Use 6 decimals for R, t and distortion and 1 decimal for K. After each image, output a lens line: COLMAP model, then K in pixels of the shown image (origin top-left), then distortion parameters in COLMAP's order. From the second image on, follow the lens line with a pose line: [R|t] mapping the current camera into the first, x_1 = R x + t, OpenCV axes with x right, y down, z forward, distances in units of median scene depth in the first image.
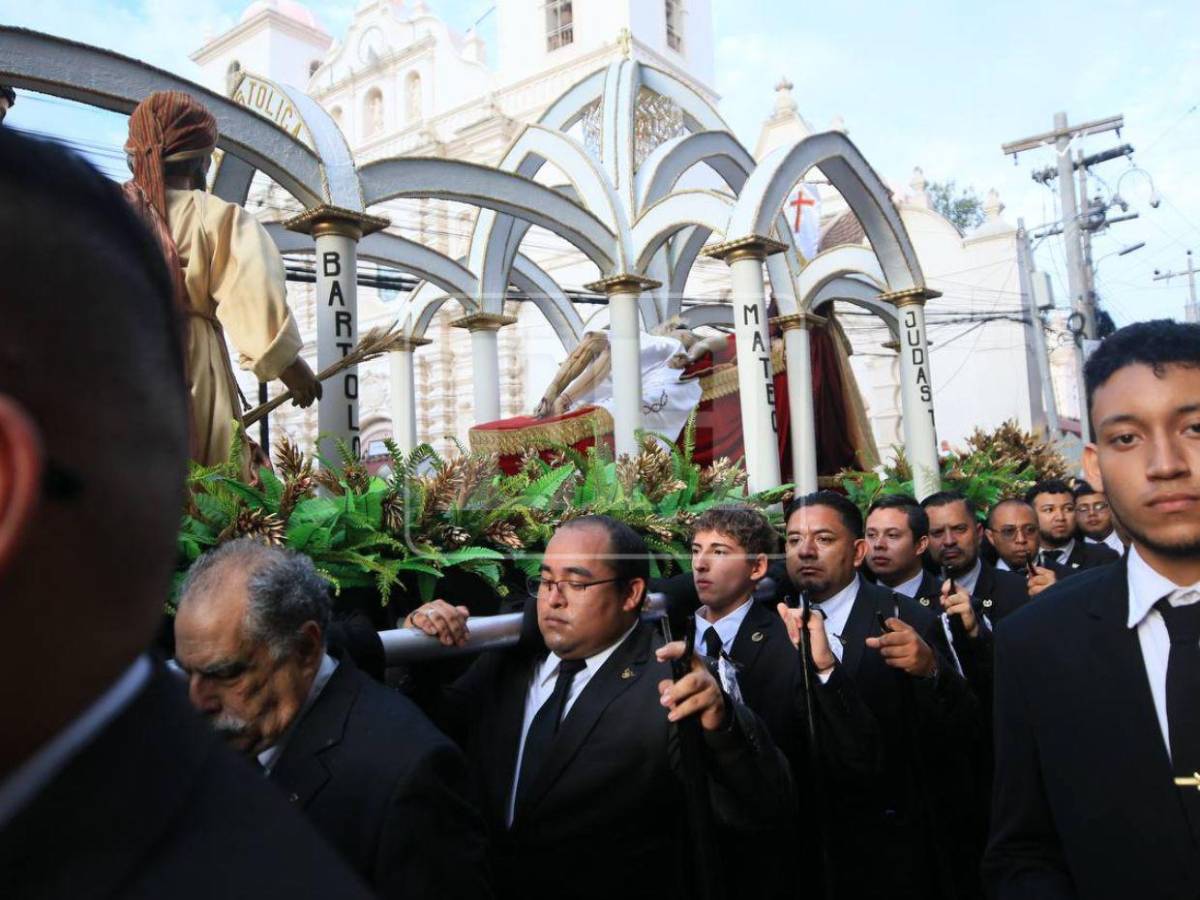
lens RADIAL K [[988.4, 0, 600.0], [0, 988.4, 450.0], [0, 0, 1]] dist [-0.044171, 0.010681]
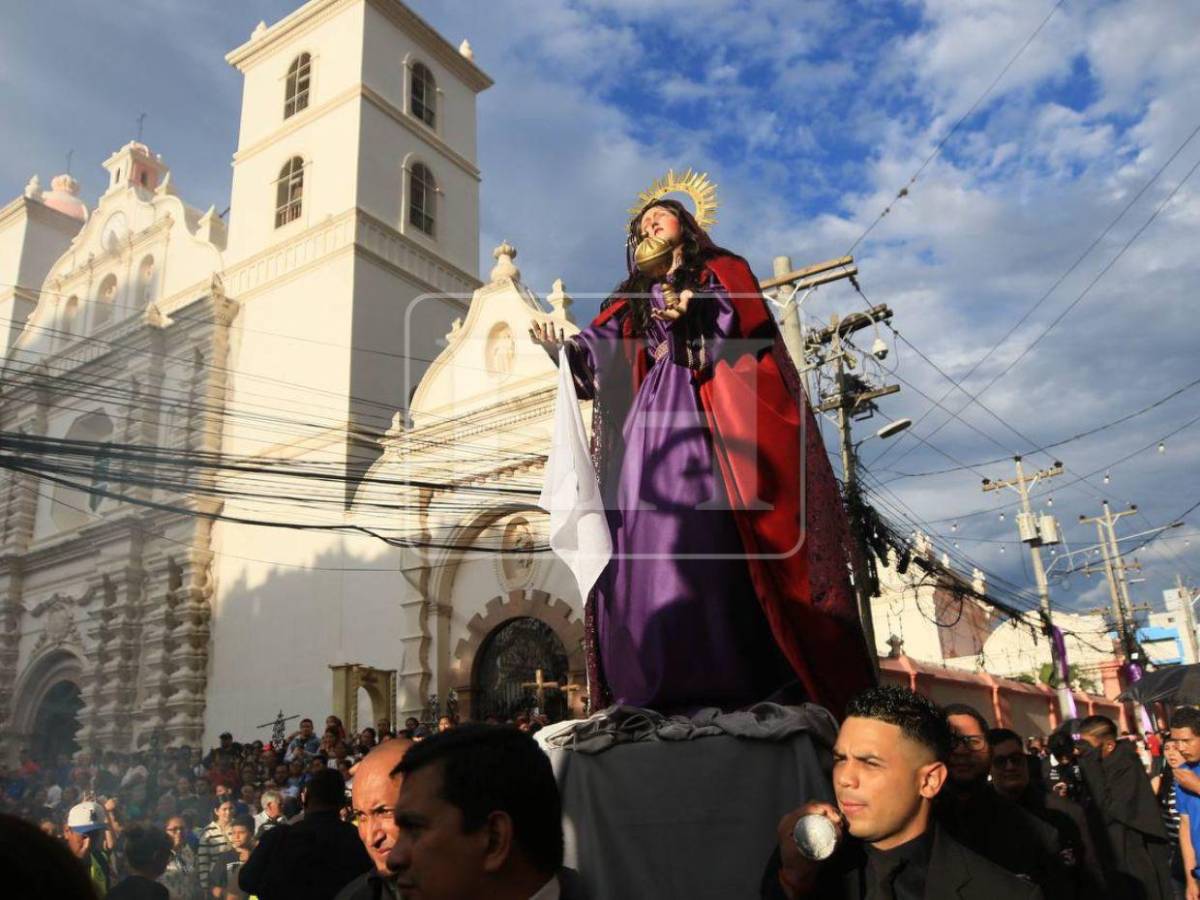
lens RADIAL K [[988.4, 0, 600.0], [0, 988.4, 450.0], [0, 0, 1]] dist [-0.044171, 0.010681]
pose [[0.997635, 0.010638, 0.067912, 0.195013], [0.006011, 0.970668, -0.240350, 0.001193], [-0.068477, 0.240189, 0.968308, 0.189008]]
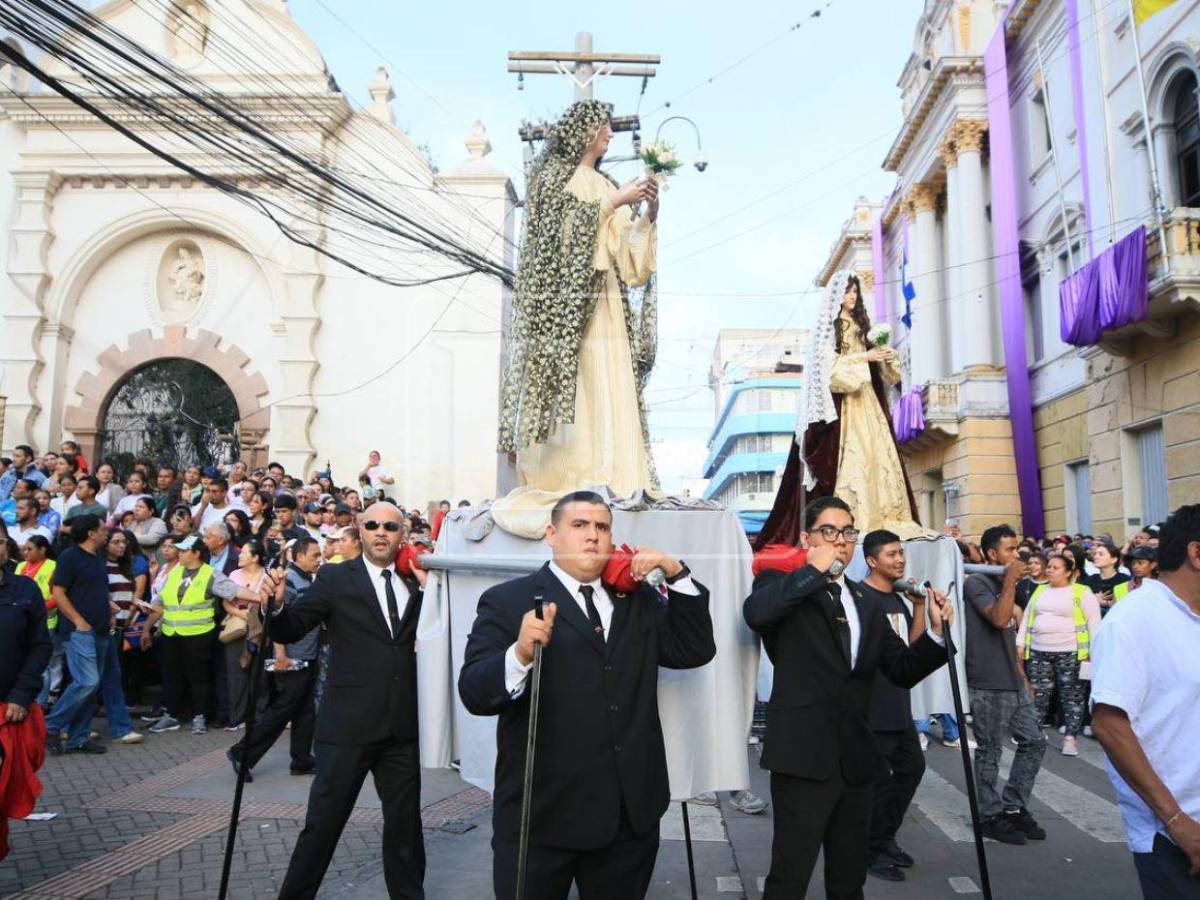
lens RADIAL K [[988.4, 0, 600.0], [0, 988.4, 450.0], [0, 0, 1]] dist [-0.044171, 0.010681]
pose [[0.801298, 0.124842, 0.585095, 0.056839], [-0.099489, 0.992174, -0.075448, 0.020655], [-0.589935, 0.002246, 0.807447, 0.277102]]
